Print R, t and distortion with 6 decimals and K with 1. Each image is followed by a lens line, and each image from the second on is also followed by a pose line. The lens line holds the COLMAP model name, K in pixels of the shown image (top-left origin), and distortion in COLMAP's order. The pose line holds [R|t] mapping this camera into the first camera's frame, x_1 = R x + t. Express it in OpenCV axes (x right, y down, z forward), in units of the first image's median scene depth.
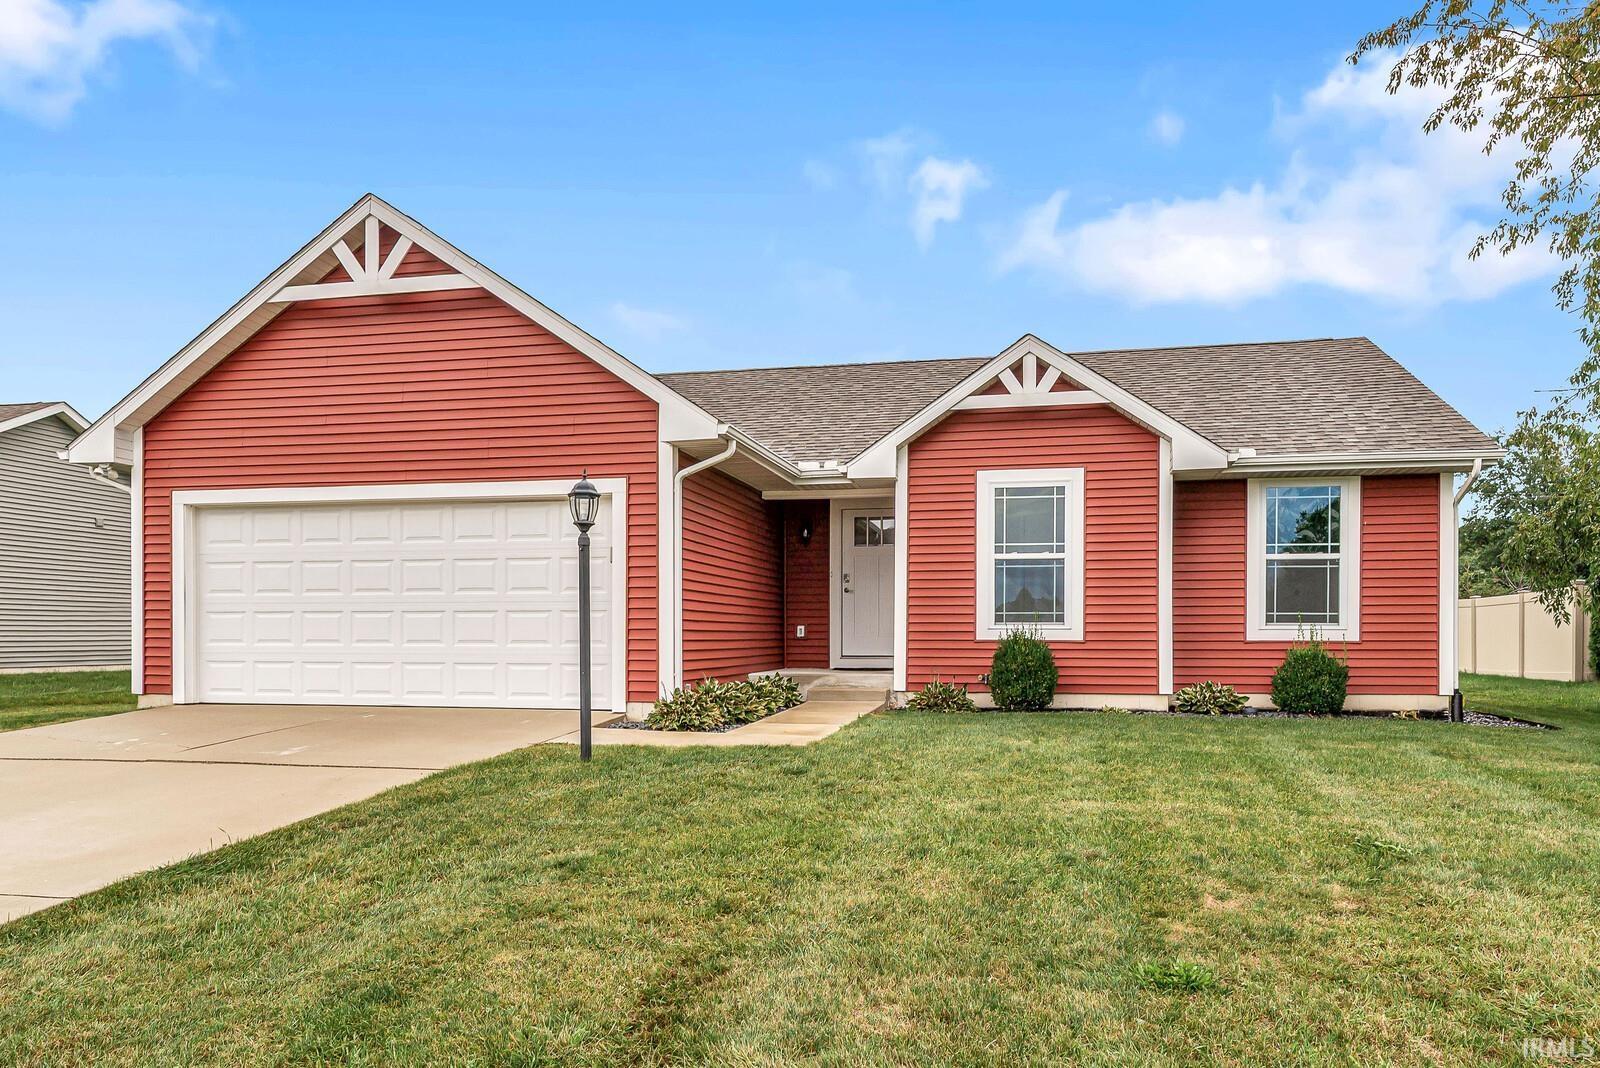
lens RADIAL K [[689.9, 0, 795.9], [0, 689.9, 538.1], [0, 0, 1]] dist [0.001398, 0.000625]
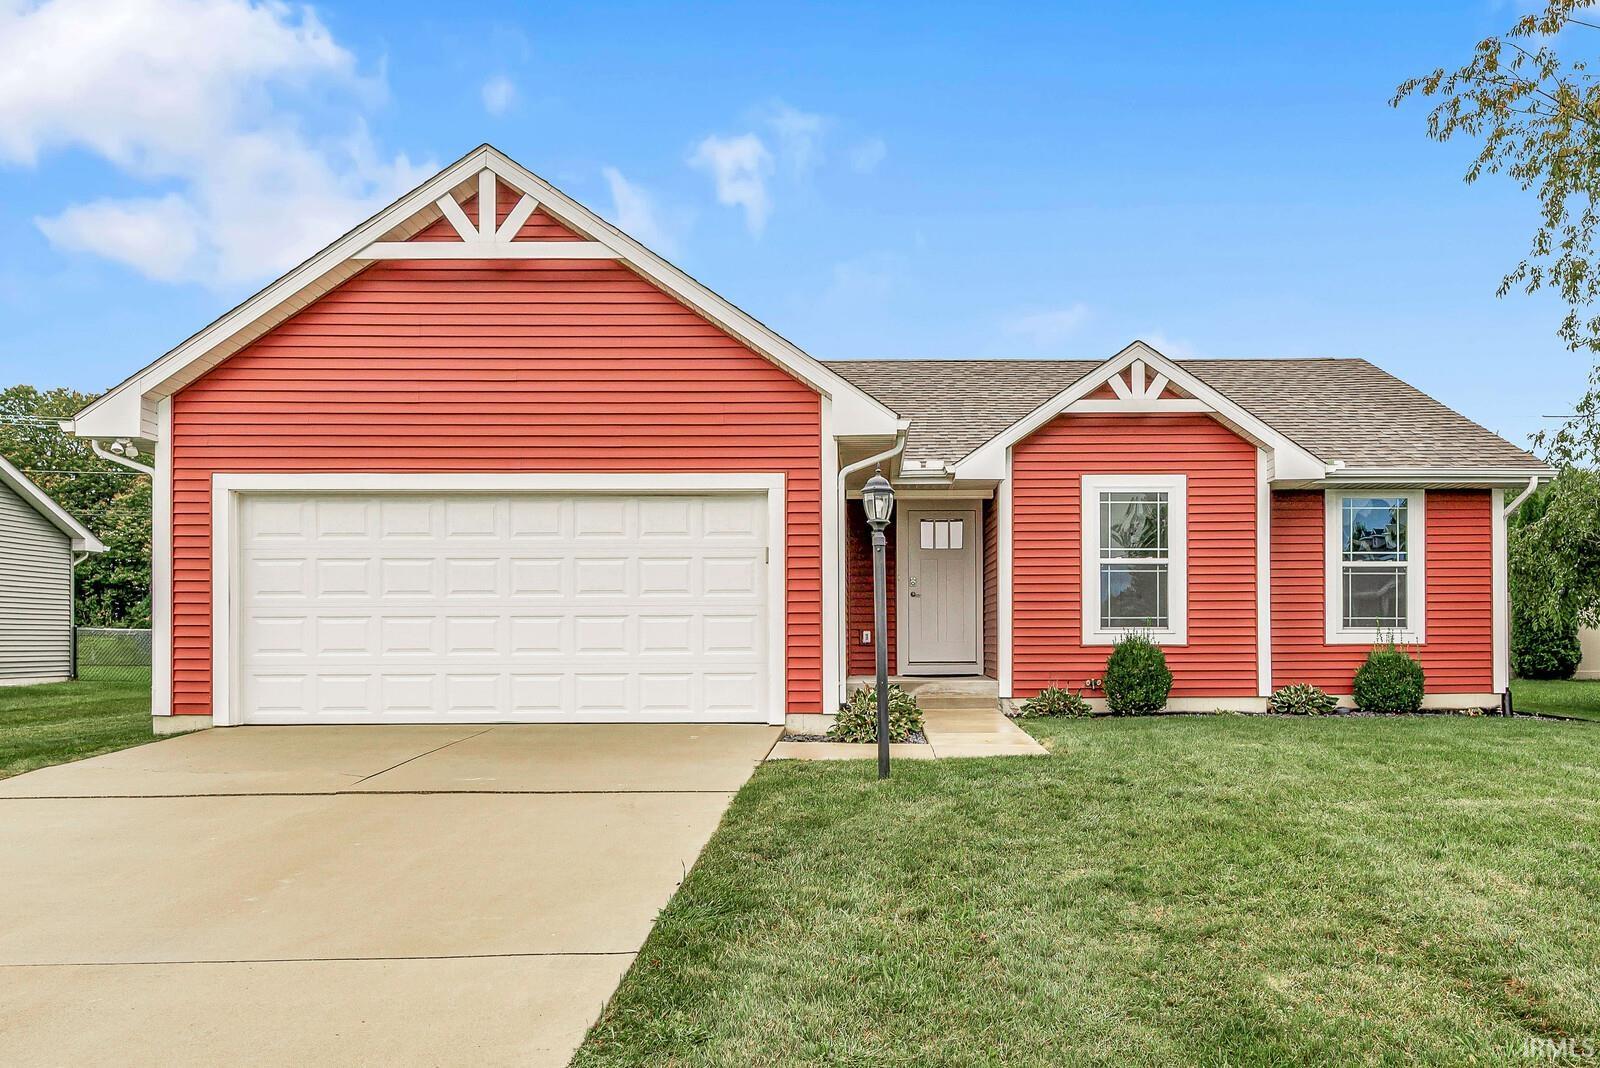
lens RADIAL K [[721.0, 0, 800.0], [0, 721.0, 534.0], [0, 0, 1]] dist [0.001871, -0.001024]
pose [[0.990206, 0.015578, 0.138739, -0.304242], [-0.014445, 0.999854, -0.009166, 0.003353], [-0.138862, 0.007072, 0.990287, 0.027743]]
